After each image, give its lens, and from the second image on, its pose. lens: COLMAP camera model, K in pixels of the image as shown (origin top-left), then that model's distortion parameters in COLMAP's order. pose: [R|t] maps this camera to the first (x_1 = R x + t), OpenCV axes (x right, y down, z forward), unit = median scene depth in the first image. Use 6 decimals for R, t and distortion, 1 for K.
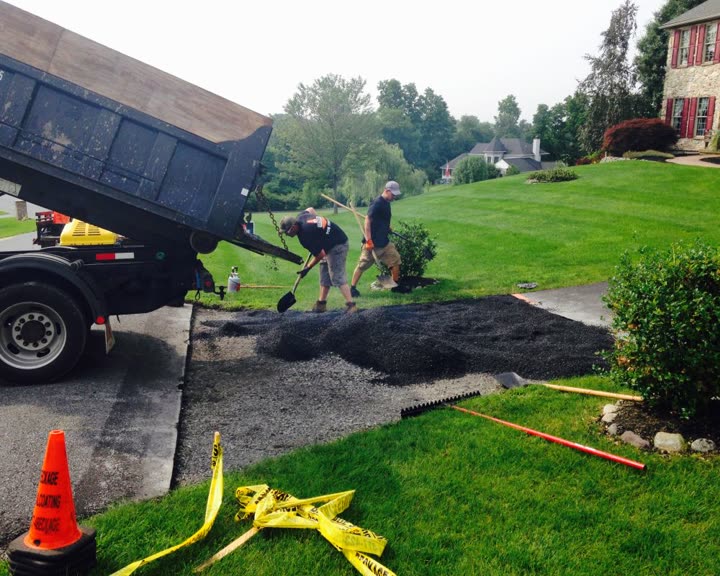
lens RADIAL K [[726.1, 0, 359.6], [0, 726.1, 312.8], [0, 0, 1]] dist [0.199471, -0.251480]
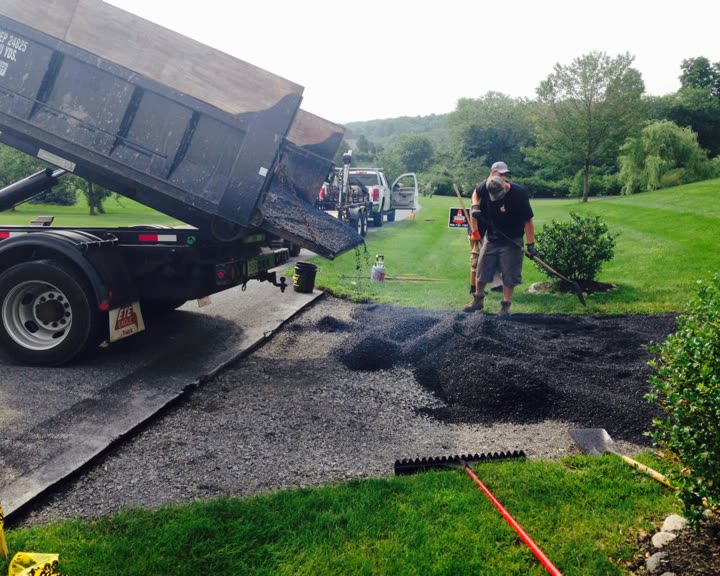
lens RADIAL K [[700.2, 0, 360.0], [0, 700.2, 288.0], [0, 0, 1]] dist [0.190304, -0.271557]
pose [[0.918931, 0.084220, -0.385322, 0.280933], [-0.087730, 0.996108, 0.008499, -0.047003], [0.384538, 0.025994, 0.922743, 0.290942]]
